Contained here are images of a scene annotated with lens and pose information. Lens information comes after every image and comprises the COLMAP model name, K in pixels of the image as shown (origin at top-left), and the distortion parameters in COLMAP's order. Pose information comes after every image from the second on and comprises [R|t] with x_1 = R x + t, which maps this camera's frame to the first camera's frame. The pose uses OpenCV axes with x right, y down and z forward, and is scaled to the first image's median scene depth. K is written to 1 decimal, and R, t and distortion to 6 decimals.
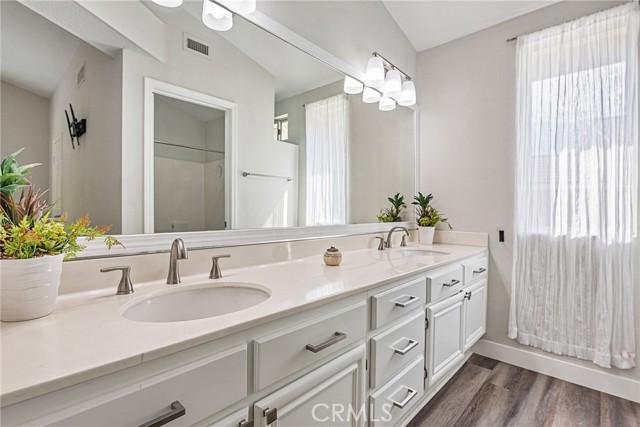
lens RADIAL K [[306.4, 0, 320.0], [0, 306.4, 213.5], [0, 0, 1]] dist [0.001386, 0.000283]
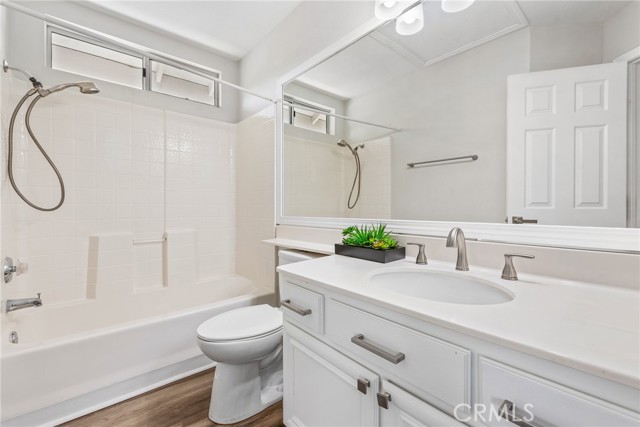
lens RADIAL K [[279.0, 0, 320.0], [0, 279.0, 213.5], [0, 0, 1]] dist [-0.000809, -0.000393]
pose [[-0.121660, 0.032514, -0.992039, 0.504793], [0.004716, 0.999471, 0.032180, -0.000387], [0.992561, -0.000764, -0.121749, 0.579141]]
